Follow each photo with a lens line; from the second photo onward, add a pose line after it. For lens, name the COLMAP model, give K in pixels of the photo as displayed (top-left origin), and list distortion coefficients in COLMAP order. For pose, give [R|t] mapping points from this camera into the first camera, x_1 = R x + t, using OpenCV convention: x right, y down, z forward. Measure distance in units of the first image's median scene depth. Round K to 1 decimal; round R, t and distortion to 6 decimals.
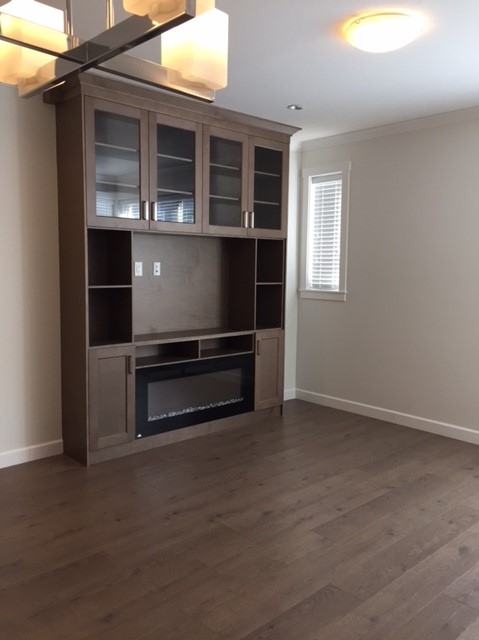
lens RADIAL K [[544.6, 0, 241.5], [0, 544.6, 318.3], [0, 0, 1]] dist [0.073955, -0.075103]
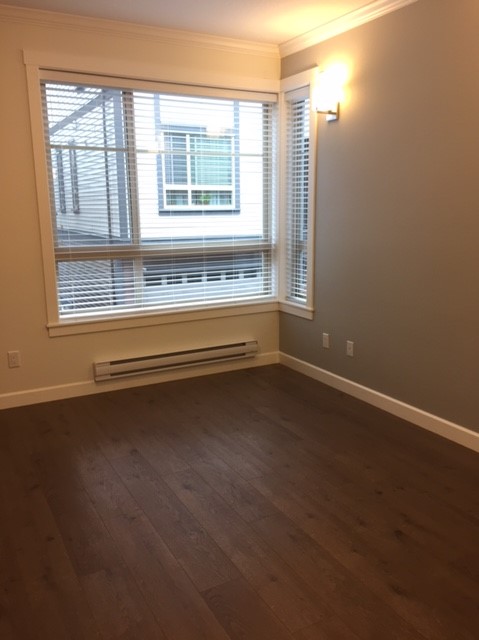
lens RADIAL K [[544.6, 0, 241.5], [0, 544.6, 318.3], [0, 0, 1]] dist [0.073955, -0.075103]
pose [[0.245047, -0.215671, 0.945219, -0.320709], [0.106565, 0.975028, 0.194846, -0.051413], [-0.963637, 0.052980, 0.261910, 0.421830]]
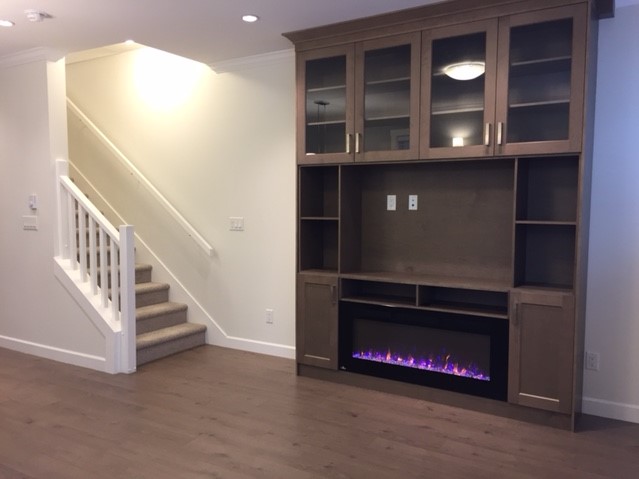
lens RADIAL K [[543.8, 0, 319.9], [0, 543.8, 246.6], [0, 0, 1]] dist [0.073955, -0.075103]
pose [[0.268573, 0.063402, -0.961171, 0.761270], [-0.090381, 0.995088, 0.040384, -0.044528], [0.959010, 0.076025, 0.272984, 0.677811]]
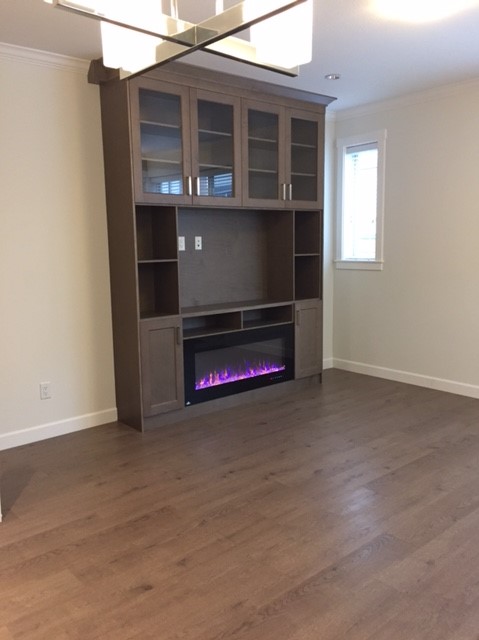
lens RADIAL K [[544.6, 0, 241.5], [0, 544.6, 318.3], [0, 0, 1]] dist [0.073955, -0.075103]
pose [[0.998851, -0.023186, -0.041932, -0.037871], [0.024970, 0.998783, 0.042539, 0.010265], [0.040895, -0.043537, 0.998214, -0.032045]]
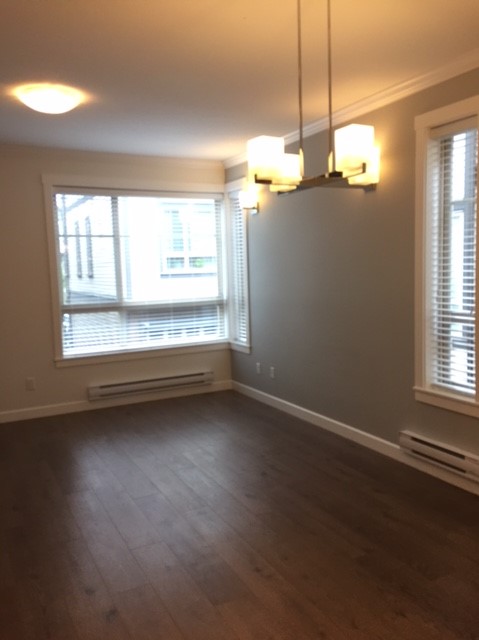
lens RADIAL K [[535.0, 0, 247.5], [0, 535.0, 320.7], [0, 0, 1]] dist [0.047661, 0.012638]
pose [[0.264354, -0.126494, 0.956094, -0.641458], [0.129318, 0.987058, 0.094835, -0.048479], [-0.955716, 0.098571, 0.277291, 0.161131]]
